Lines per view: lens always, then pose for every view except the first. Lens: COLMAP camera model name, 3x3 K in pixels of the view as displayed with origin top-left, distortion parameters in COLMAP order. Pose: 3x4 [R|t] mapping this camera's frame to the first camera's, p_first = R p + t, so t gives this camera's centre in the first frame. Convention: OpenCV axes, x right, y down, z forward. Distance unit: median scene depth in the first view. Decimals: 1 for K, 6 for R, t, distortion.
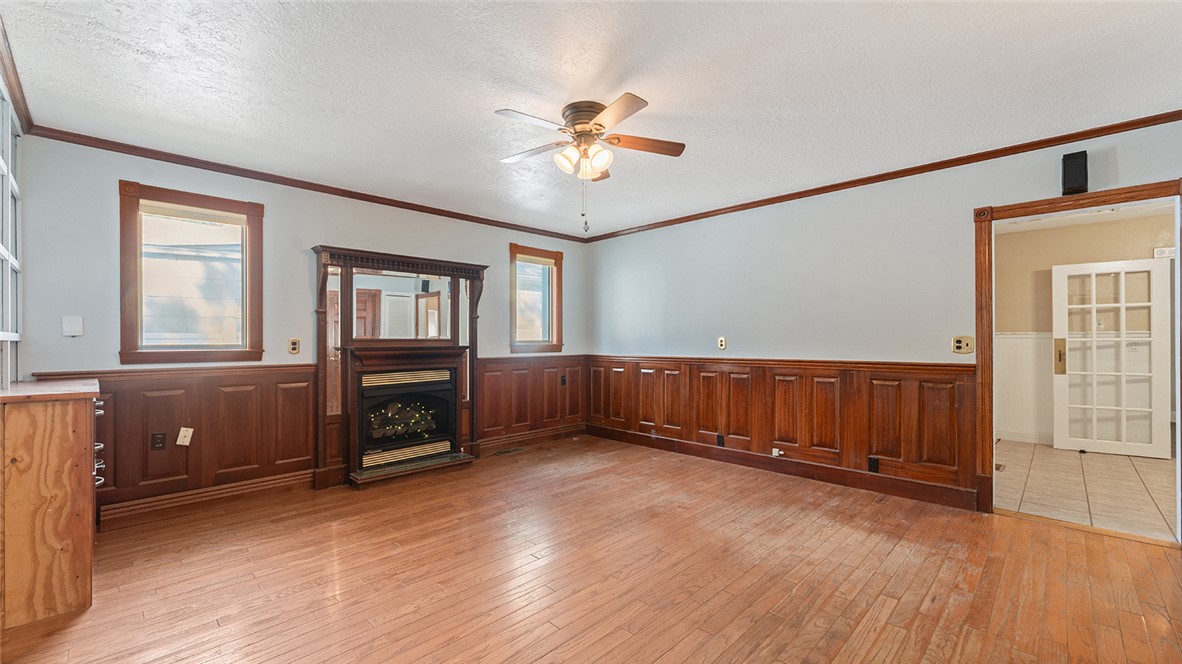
lens RADIAL K [[485.4, 0, 572.2], [0, 485.4, 337.9], [0, 0, 1]] dist [0.001462, 0.000207]
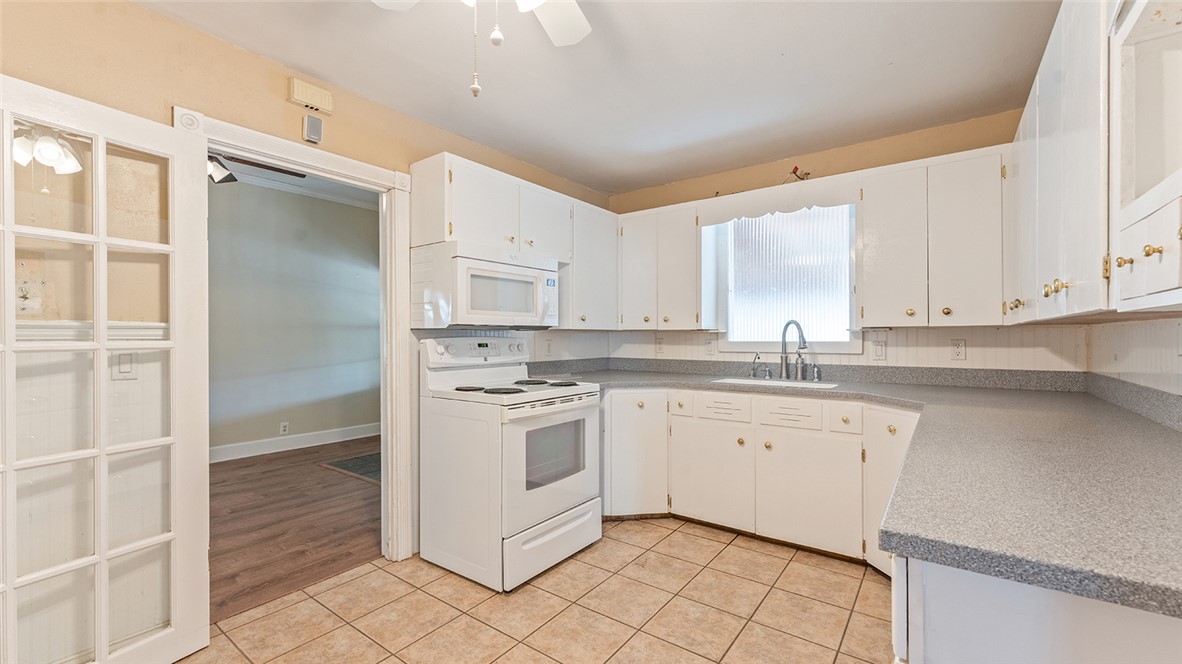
lens RADIAL K [[485.4, 0, 572.2], [0, 485.4, 337.9], [0, 0, 1]] dist [0.001462, 0.000207]
pose [[-0.134747, 0.000631, 0.990880, 0.762124], [-0.000830, 0.999999, -0.000750, -0.002083], [-0.990880, -0.000924, -0.134747, 0.727141]]
